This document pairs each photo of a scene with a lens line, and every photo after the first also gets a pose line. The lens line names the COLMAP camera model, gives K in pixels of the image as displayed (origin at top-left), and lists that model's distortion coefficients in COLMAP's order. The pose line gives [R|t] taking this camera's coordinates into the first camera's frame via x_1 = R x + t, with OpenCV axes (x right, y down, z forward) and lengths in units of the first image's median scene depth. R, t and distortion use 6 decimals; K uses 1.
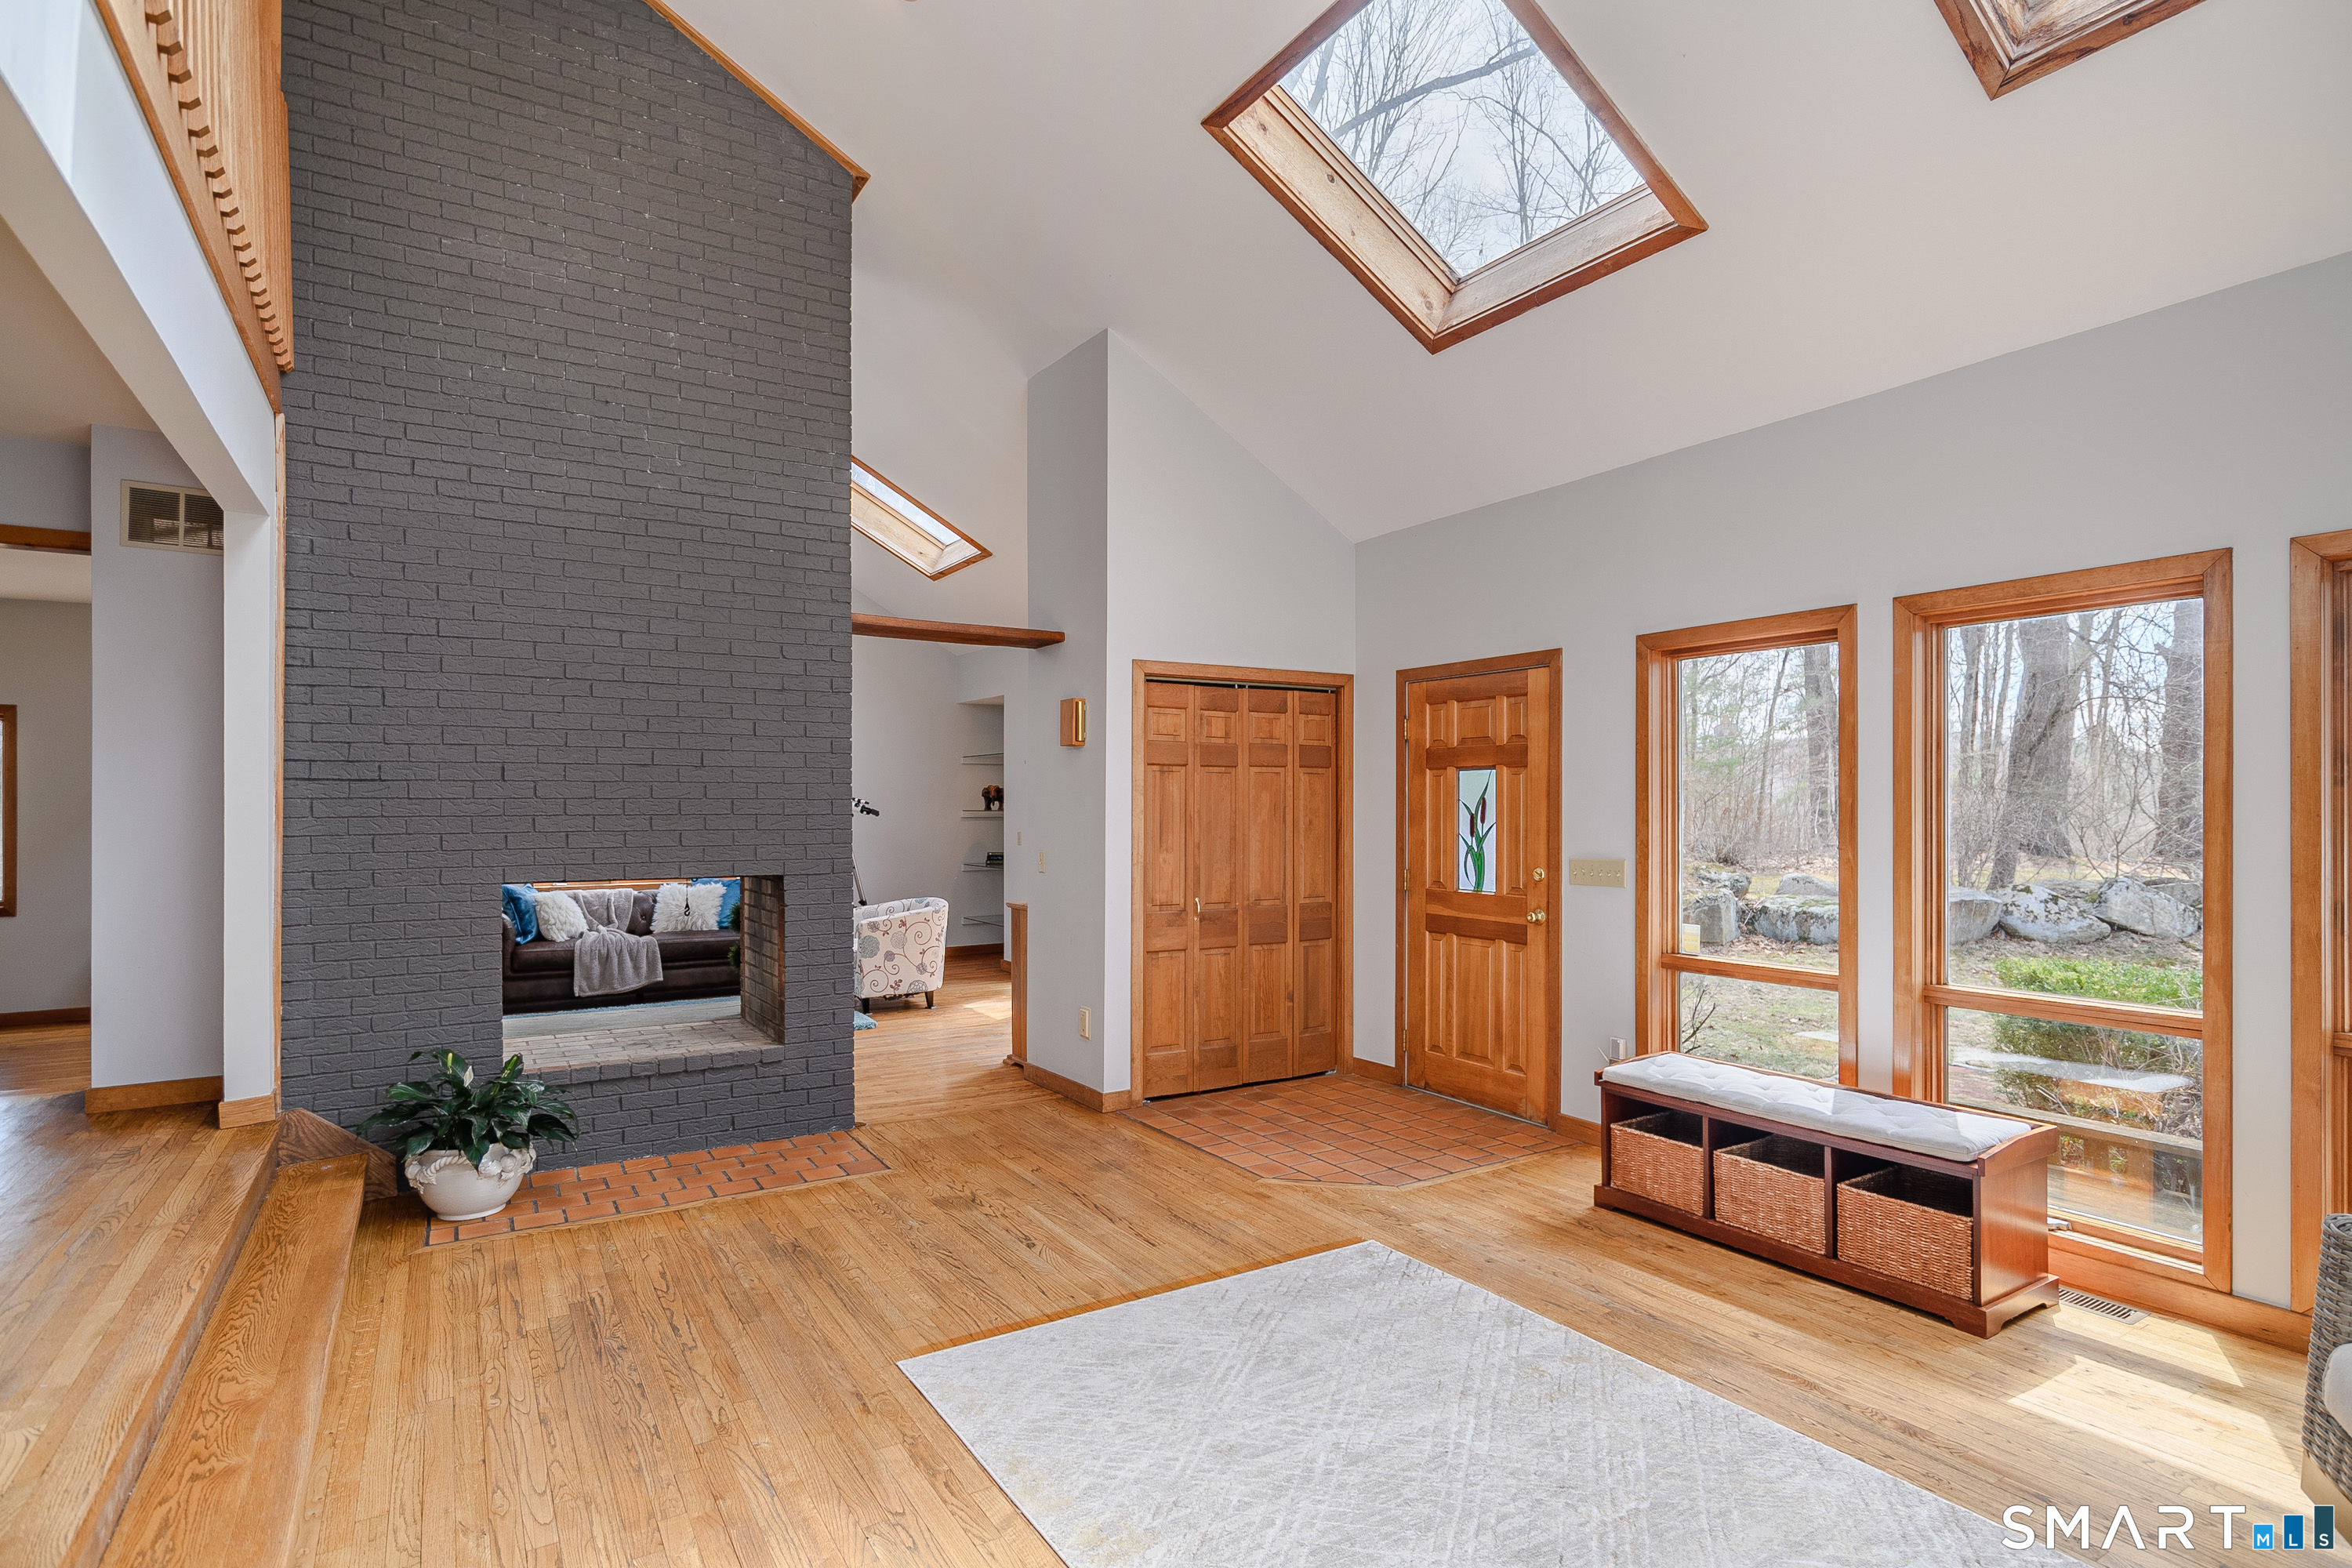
lens RADIAL K [[1190.0, 0, 1182.5], [0, 1190.0, 803.4], [0, 0, 1]] dist [0.000424, 0.001060]
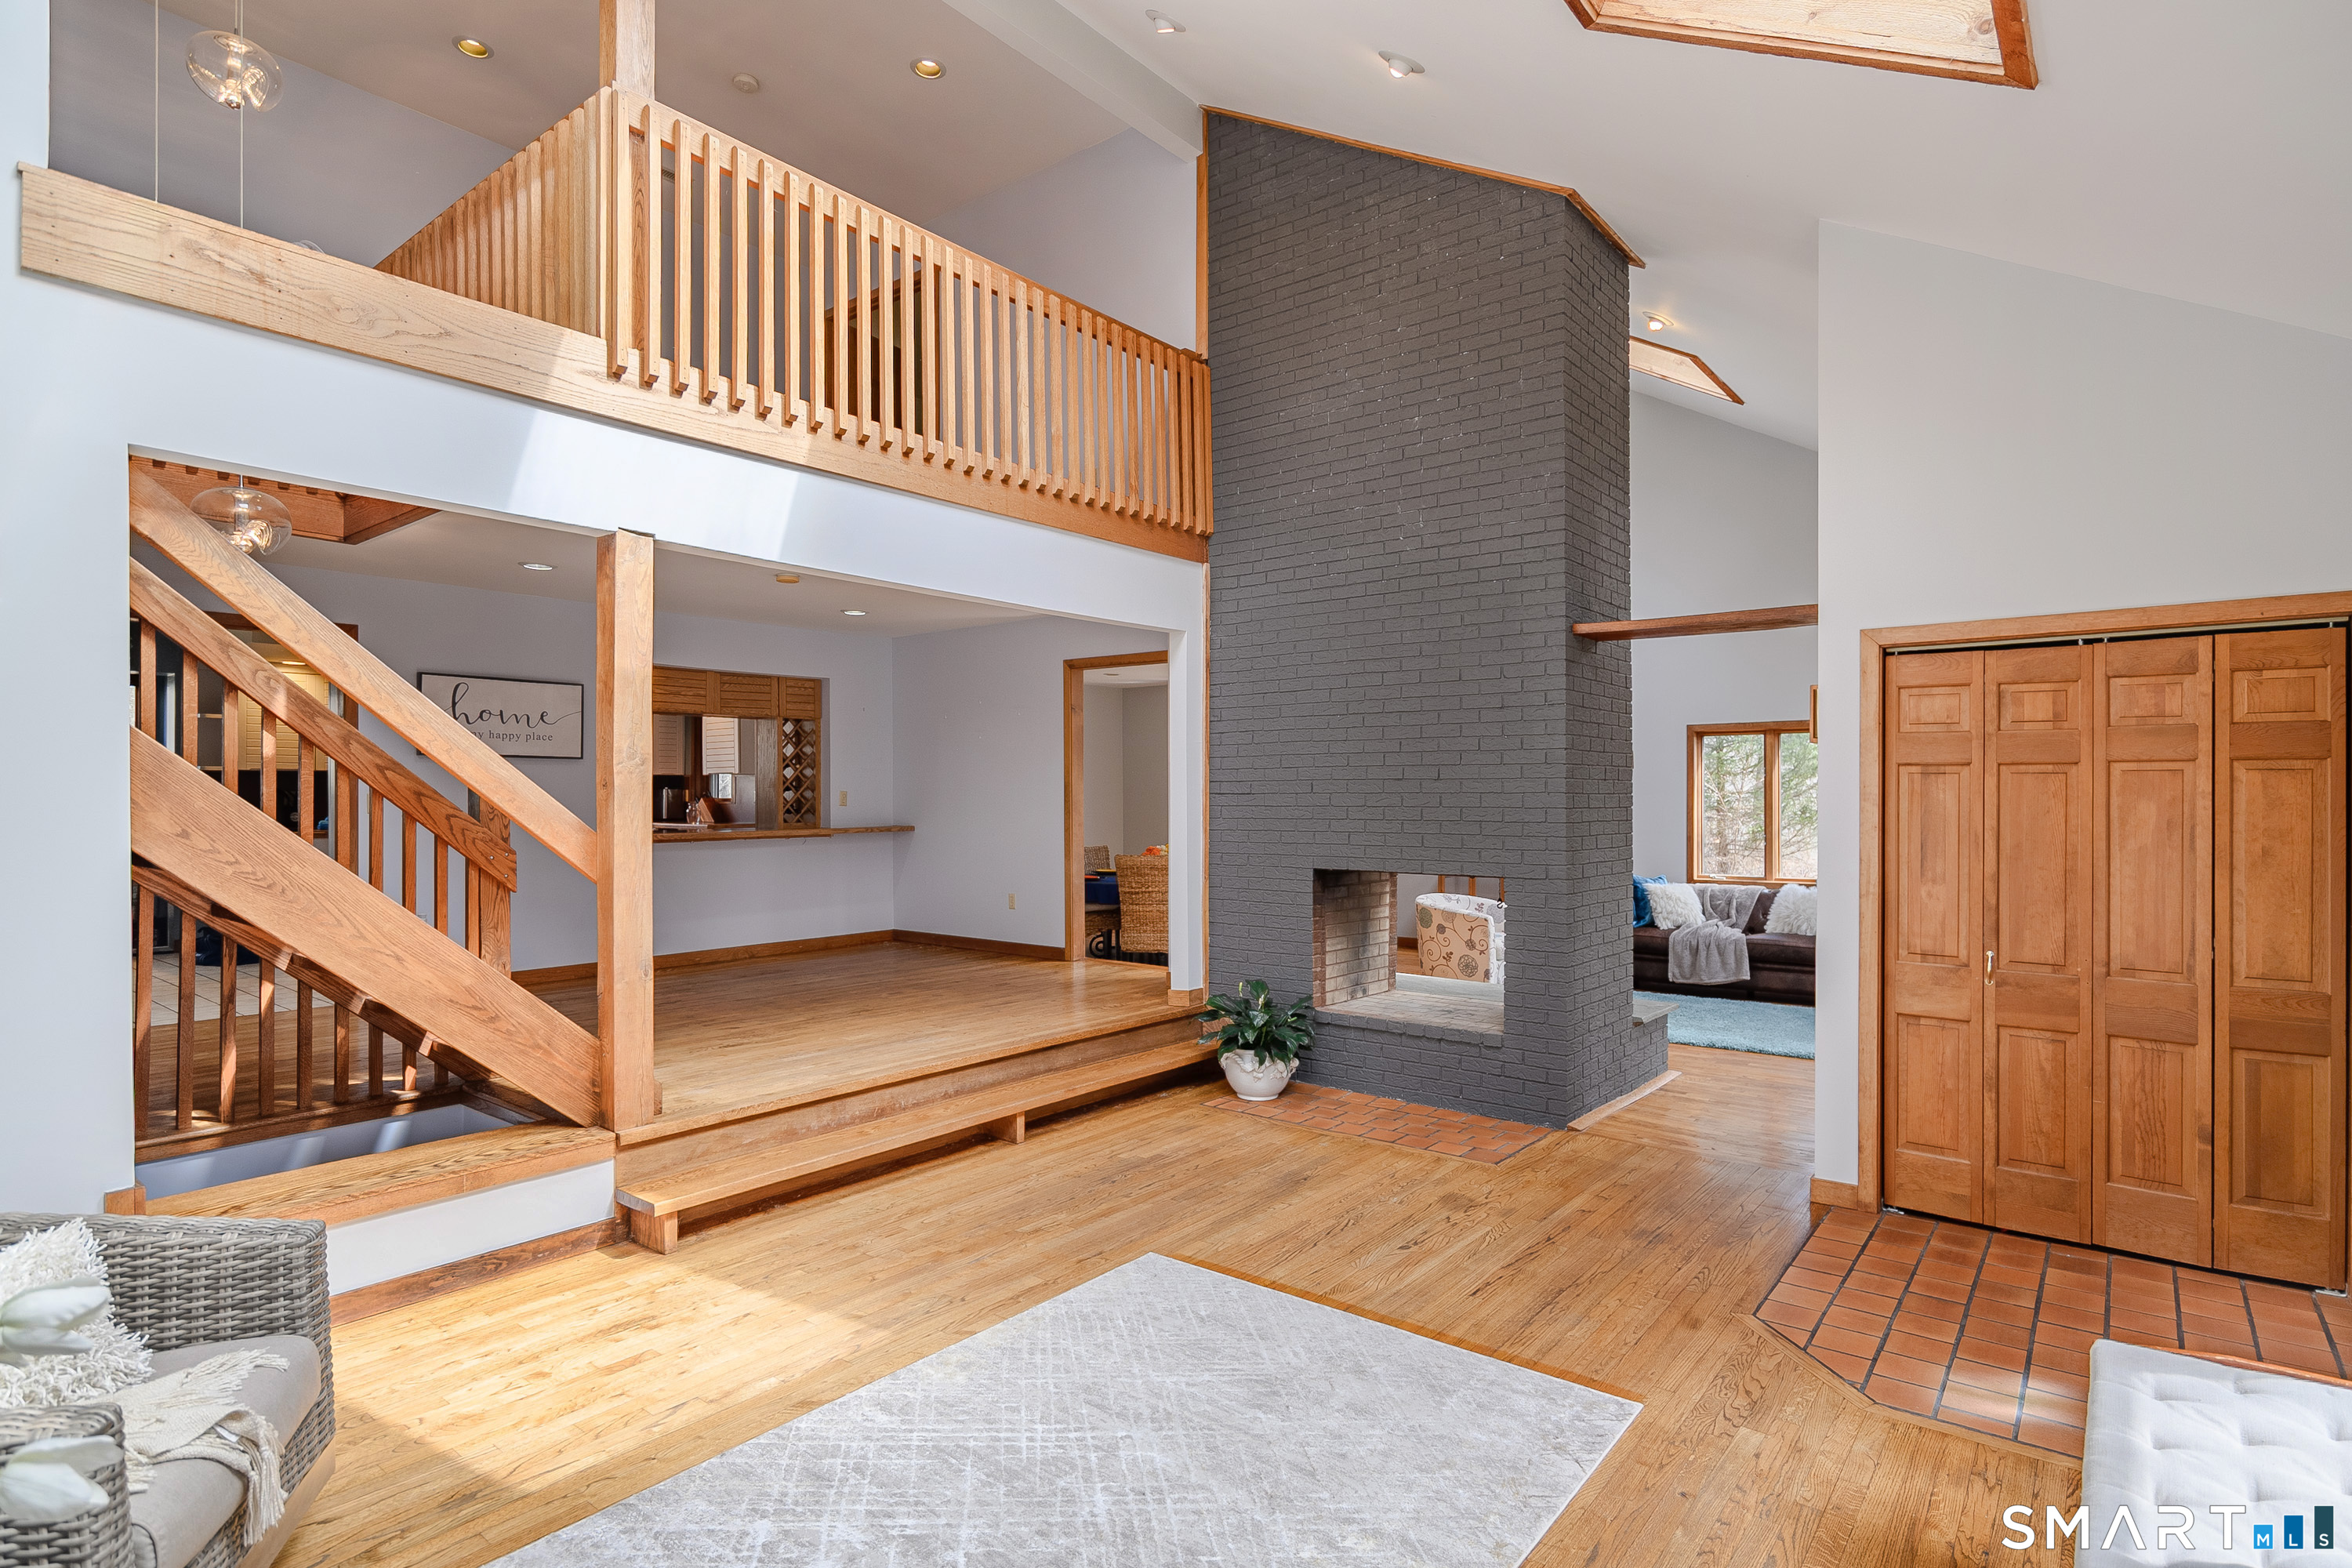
lens RADIAL K [[1196.5, 0, 1179.7], [0, 1196.5, 791.9], [0, 0, 1]] dist [-0.005378, 0.000206]
pose [[0.329907, 0.000209, -0.944013, 0.623363], [0.002756, 0.999996, 0.001184, -0.020944], [0.944009, -0.002993, 0.329905, 0.374863]]
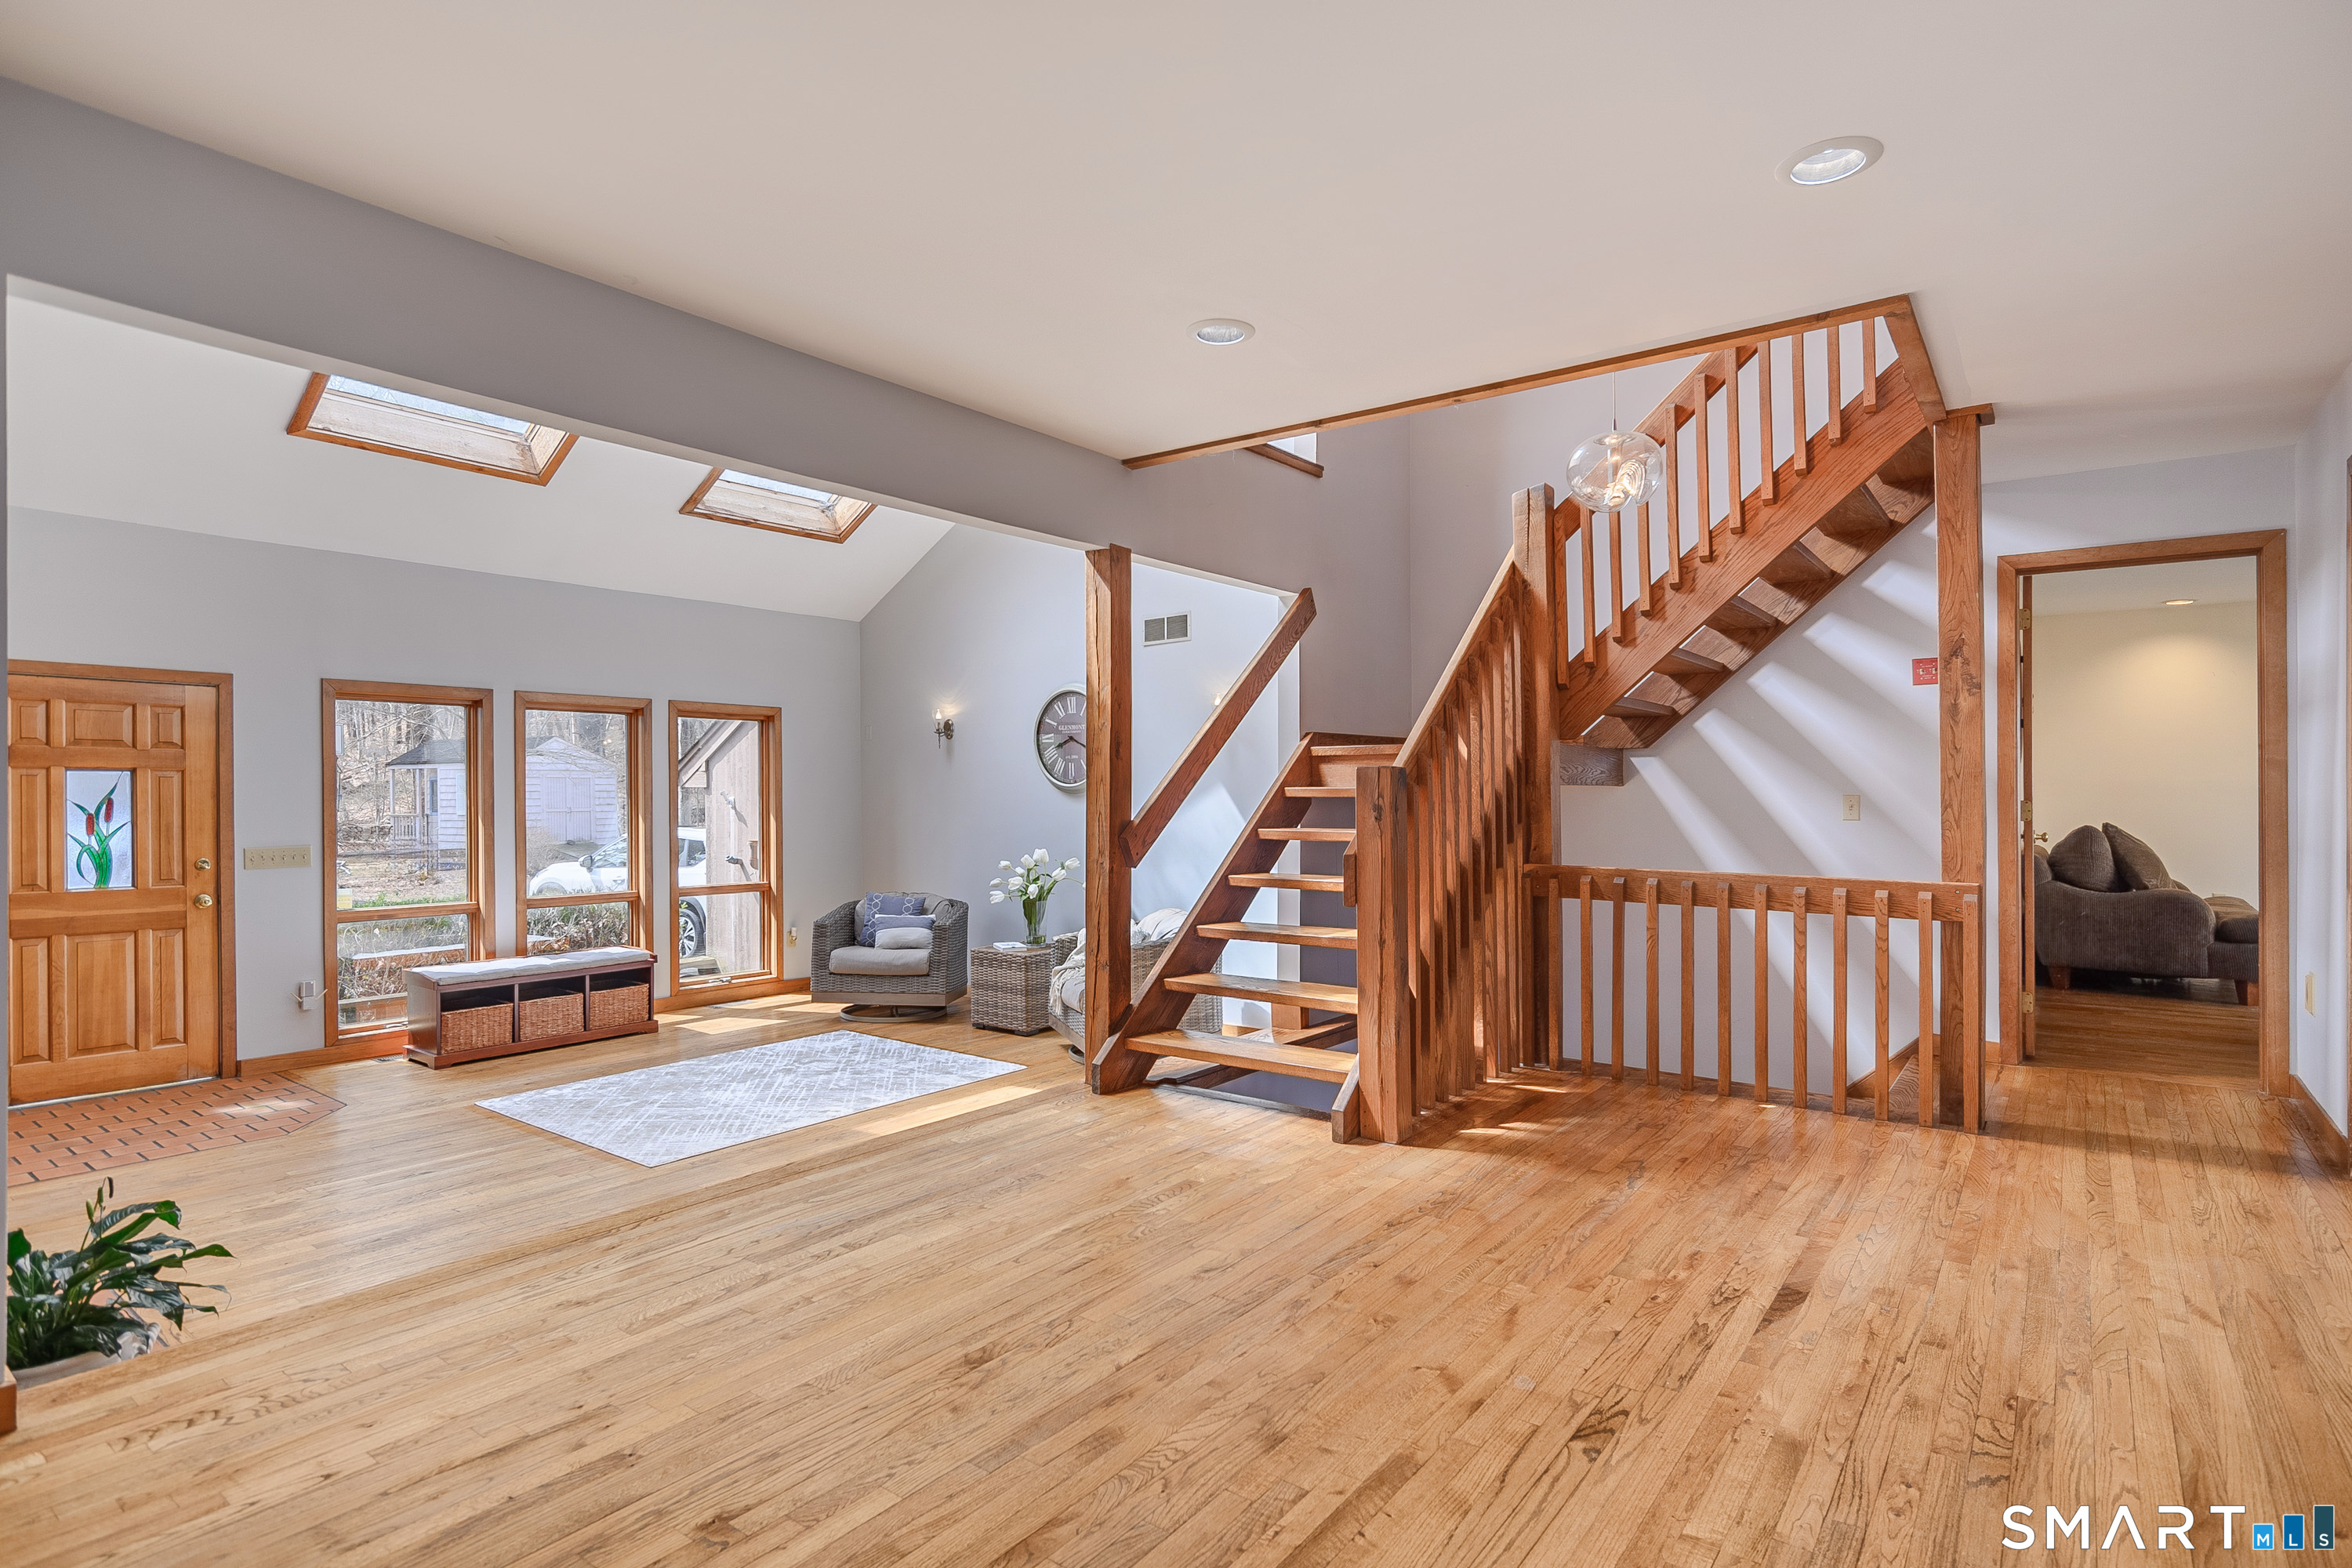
lens RADIAL K [[1192.5, 0, 1180.3], [0, 1192.5, 808.5], [0, 0, 1]] dist [0.002467, 0.000799]
pose [[-0.355741, -0.013804, 0.934483, -1.211920], [-0.004139, 0.999904, 0.013195, -0.015101], [-0.934575, 0.000826, -0.355764, 0.565117]]
